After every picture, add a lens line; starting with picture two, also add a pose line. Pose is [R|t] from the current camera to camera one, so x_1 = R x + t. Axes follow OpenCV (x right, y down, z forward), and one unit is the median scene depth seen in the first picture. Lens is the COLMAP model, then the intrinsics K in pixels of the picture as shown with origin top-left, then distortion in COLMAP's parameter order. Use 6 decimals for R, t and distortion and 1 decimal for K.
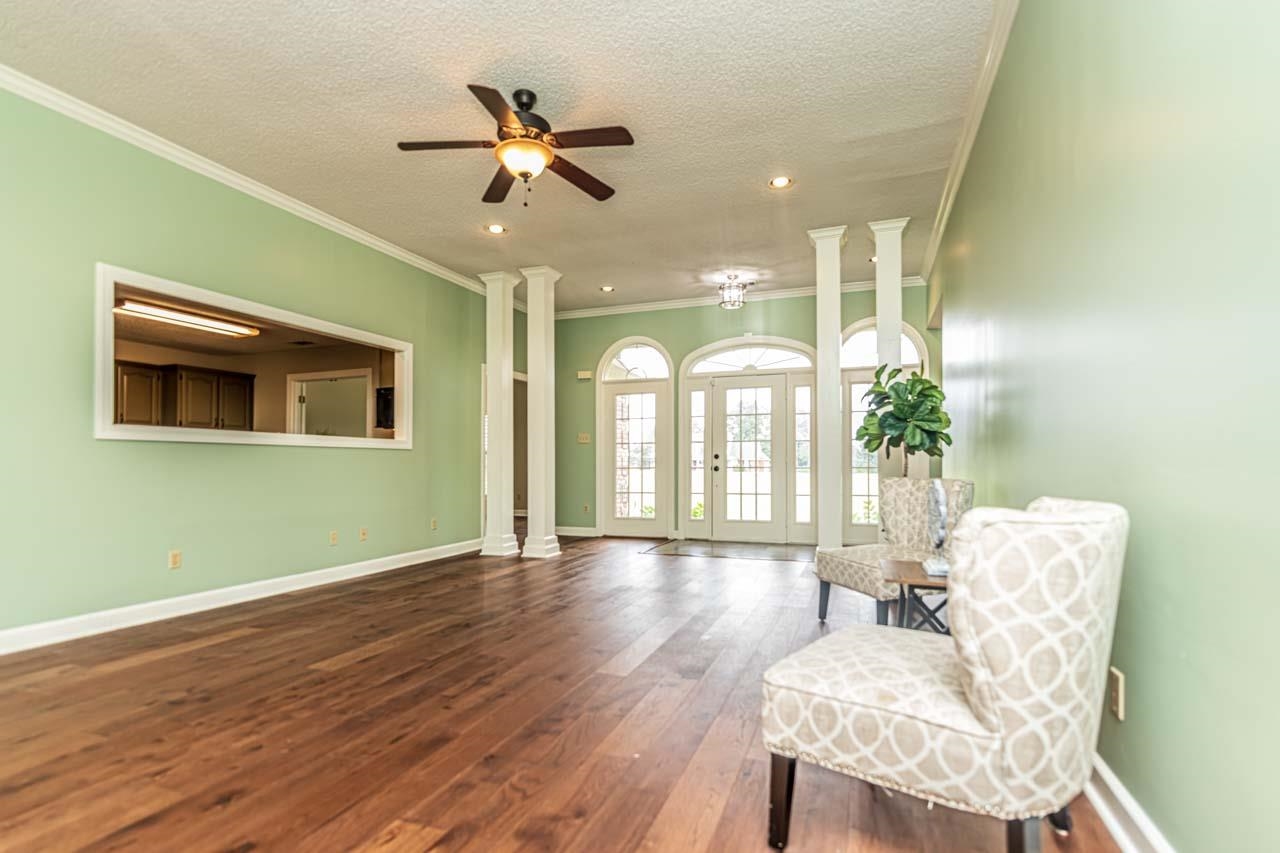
lens RADIAL K [[607.4, 0, 659.0], [0, 607.4, 445.0], [0, 0, 1]] dist [-0.004072, -0.000724]
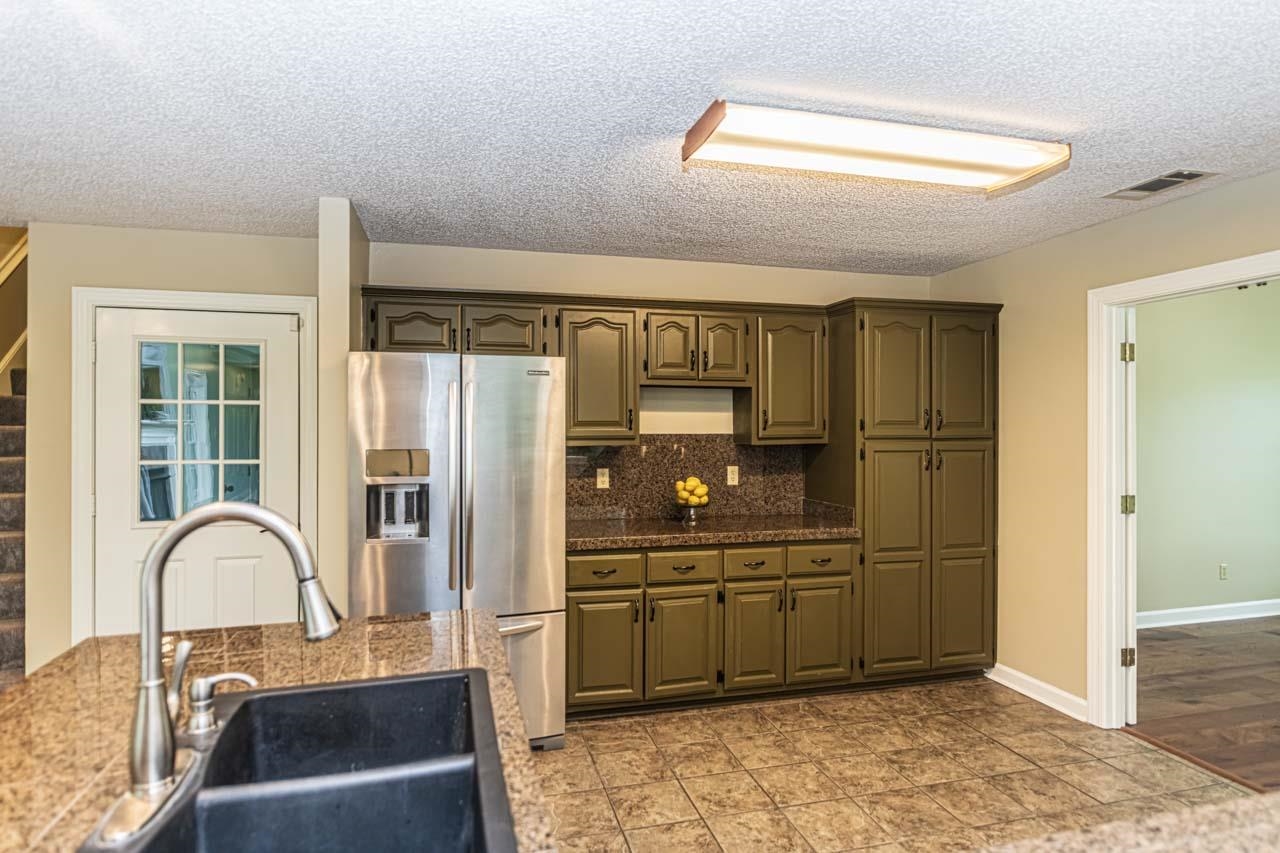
lens RADIAL K [[706.6, 0, 639.1], [0, 706.6, 423.3], [0, 0, 1]] dist [-0.018262, -0.000857]
pose [[0.578810, 0.000063, -0.815462, -0.861175], [0.022323, 0.999624, 0.015921, -0.094506], [0.815157, -0.027419, 0.578591, 1.051149]]
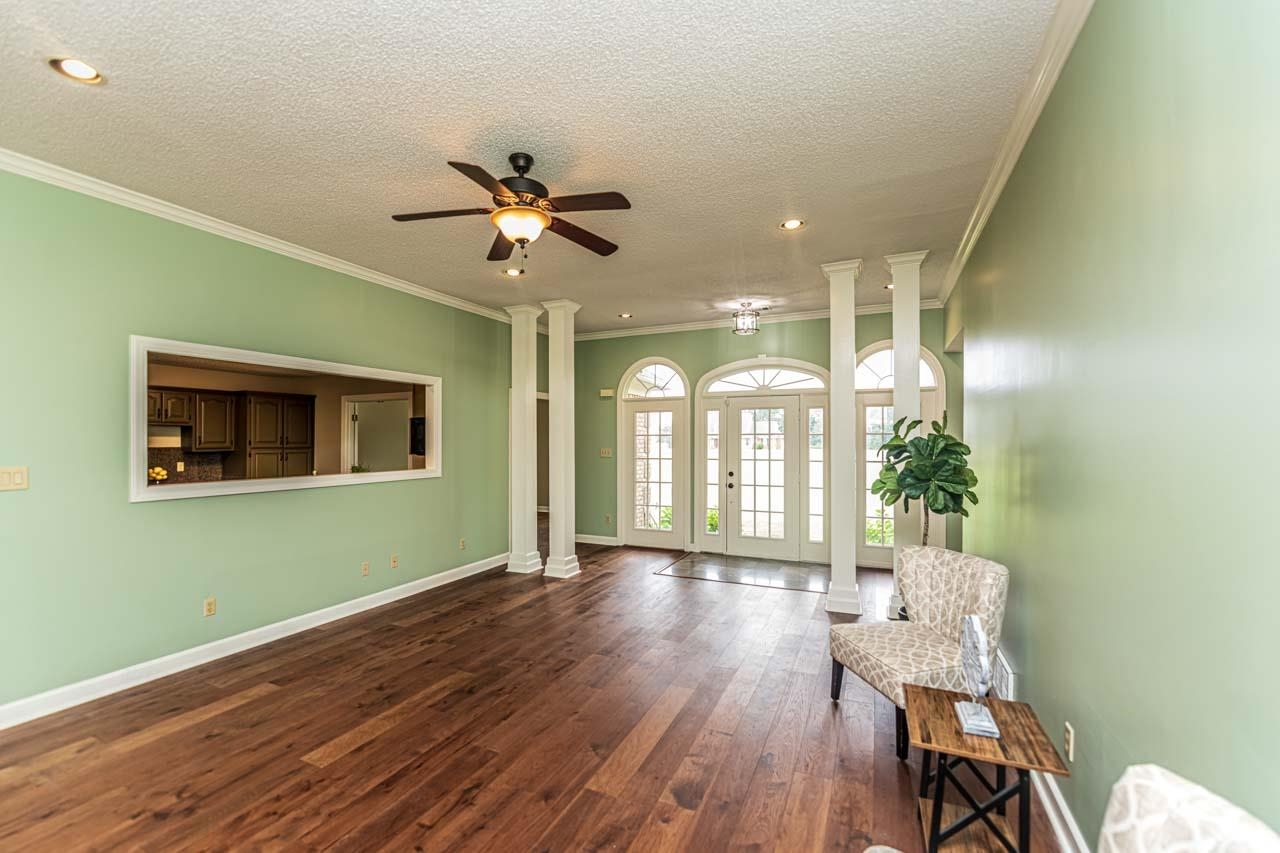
lens RADIAL K [[540.0, 0, 636.9], [0, 540.0, 433.3], [0, 0, 1]] dist [-0.008281, -0.002160]
pose [[0.995929, -0.001083, -0.090139, 0.034087], [0.002443, 0.999885, 0.014987, -0.127352], [0.090113, -0.015147, 0.995816, 0.130137]]
